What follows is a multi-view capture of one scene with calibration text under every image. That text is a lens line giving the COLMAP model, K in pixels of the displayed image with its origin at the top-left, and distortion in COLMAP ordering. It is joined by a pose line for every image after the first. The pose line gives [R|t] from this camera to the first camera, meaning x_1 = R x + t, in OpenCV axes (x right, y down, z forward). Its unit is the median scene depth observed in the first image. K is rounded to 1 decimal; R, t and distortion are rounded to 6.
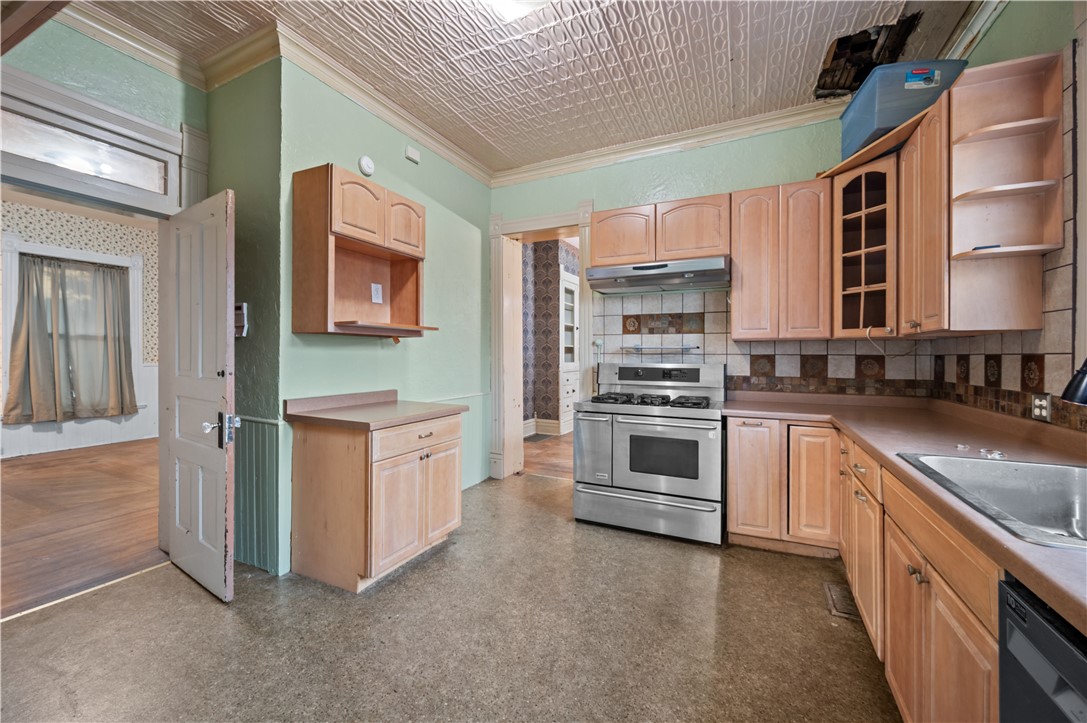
lens RADIAL K [[436.8, 0, 541.4], [0, 436.8, 355.6], [0, 0, 1]] dist [0.000595, -0.001080]
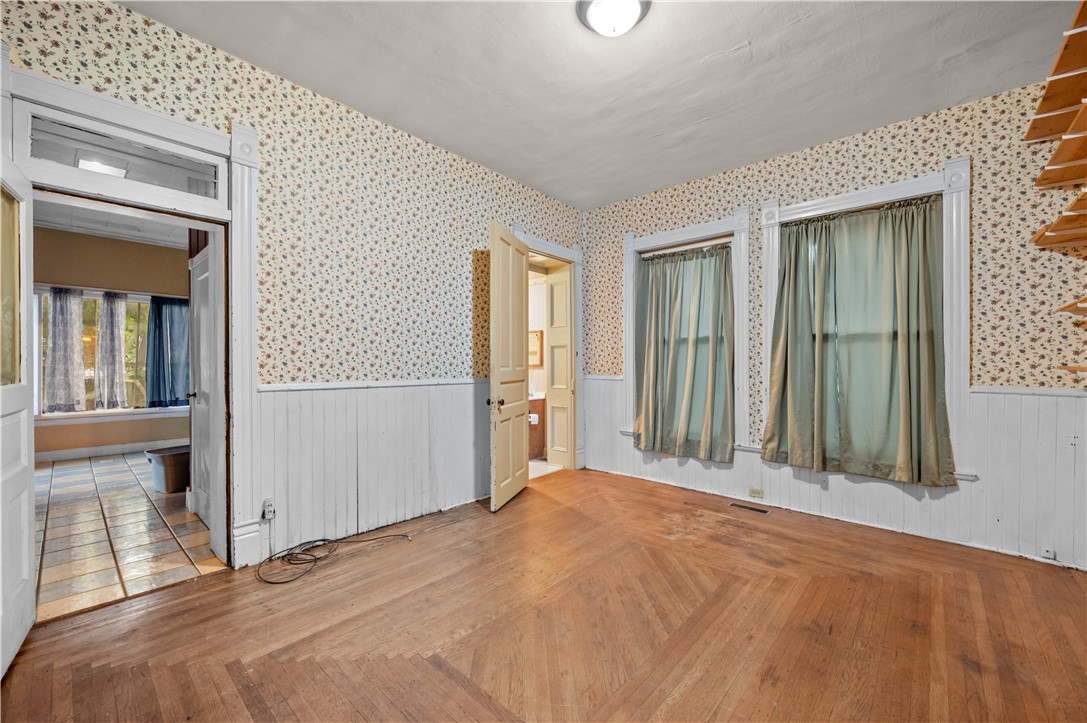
lens RADIAL K [[436.8, 0, 541.5], [0, 436.8, 360.6], [0, 0, 1]] dist [0.000595, -0.001080]
pose [[-0.272331, -0.007689, -0.962173, -0.360530], [-0.004947, 0.999966, -0.006591, -0.003723], [0.962191, 0.002965, -0.272360, 0.740663]]
